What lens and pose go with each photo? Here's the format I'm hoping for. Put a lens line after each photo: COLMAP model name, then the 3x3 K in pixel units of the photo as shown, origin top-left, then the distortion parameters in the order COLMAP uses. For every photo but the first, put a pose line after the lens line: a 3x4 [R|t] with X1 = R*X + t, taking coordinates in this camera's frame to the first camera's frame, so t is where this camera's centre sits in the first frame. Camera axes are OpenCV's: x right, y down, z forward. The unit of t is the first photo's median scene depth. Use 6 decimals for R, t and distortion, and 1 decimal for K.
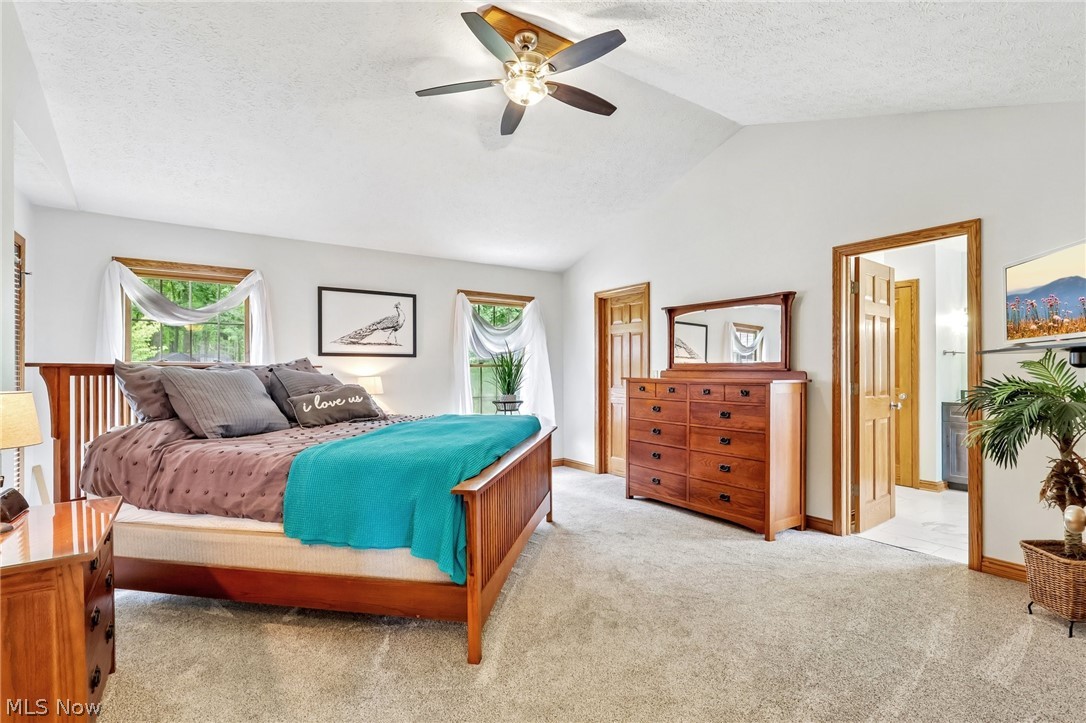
lens RADIAL K [[513.5, 0, 540.6], [0, 513.5, 366.3], [0, 0, 1]] dist [-0.003498, 0.002006]
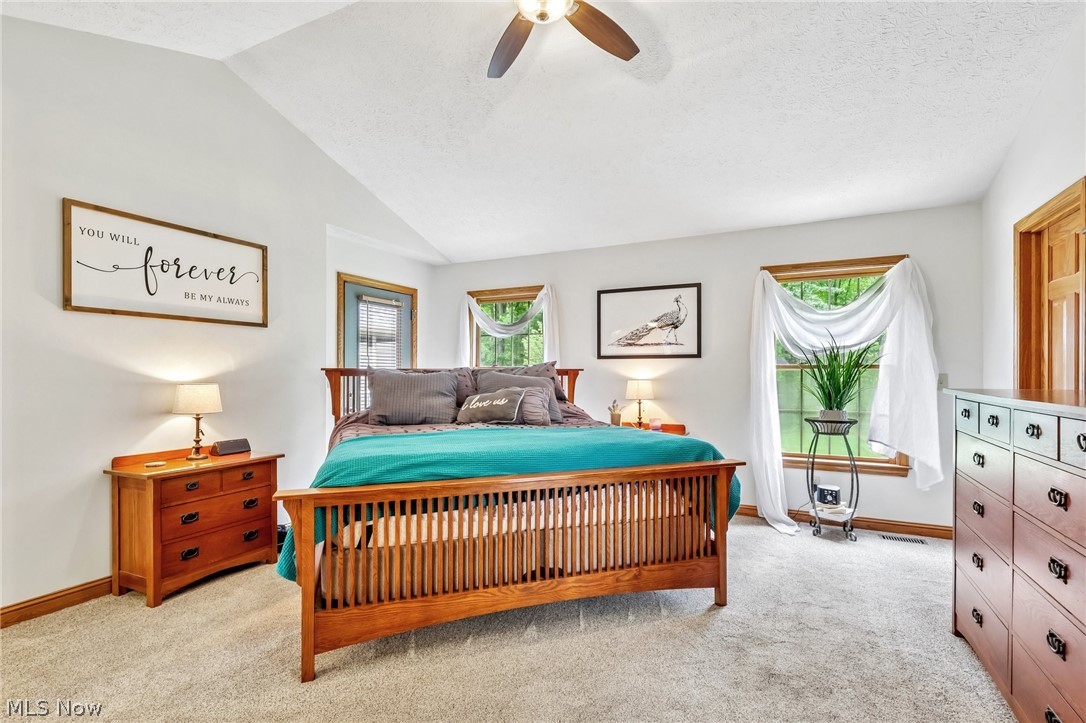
lens RADIAL K [[513.5, 0, 539.0], [0, 513.5, 371.1], [0, 0, 1]] dist [-0.003498, 0.002006]
pose [[0.482524, -0.002234, -0.875880, 0.376951], [0.004902, 0.999988, 0.000150, 0.002944], [0.875869, -0.004366, 0.482530, 0.380175]]
